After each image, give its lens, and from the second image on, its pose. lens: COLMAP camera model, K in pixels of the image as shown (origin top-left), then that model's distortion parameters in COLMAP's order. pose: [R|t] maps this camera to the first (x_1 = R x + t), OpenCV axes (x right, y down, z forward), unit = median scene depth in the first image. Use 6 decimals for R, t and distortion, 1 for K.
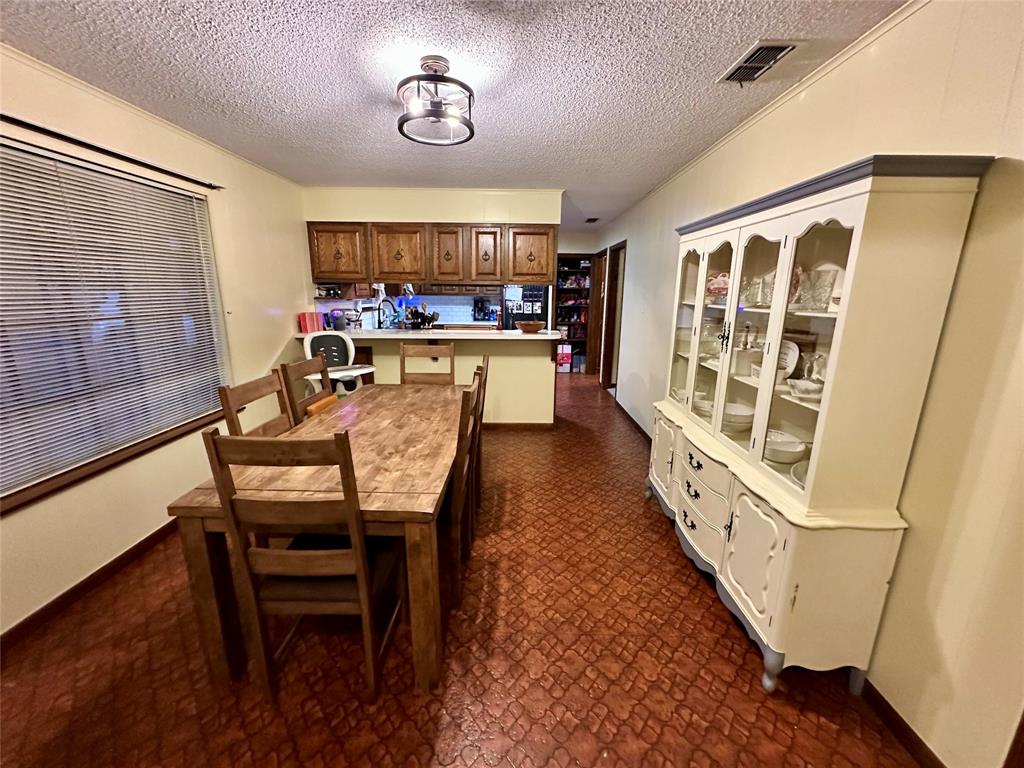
lens RADIAL K [[407.6, 0, 512.0], [0, 407.6, 384.0], [0, 0, 1]] dist [0.000428, 0.000033]
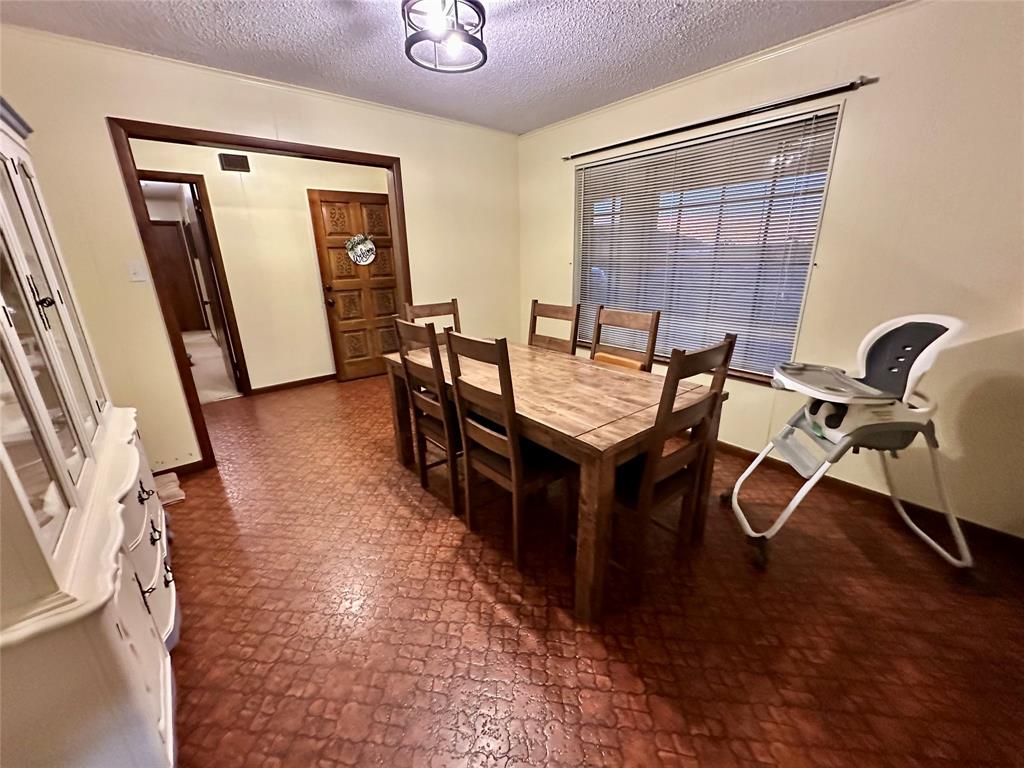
lens RADIAL K [[407.6, 0, 512.0], [0, 407.6, 384.0], [0, 0, 1]] dist [0.000428, 0.000033]
pose [[-0.758095, 0.199215, -0.620971, 0.355061], [-0.141499, 0.879268, 0.454826, -0.335614], [0.636608, 0.432668, -0.638380, 1.660668]]
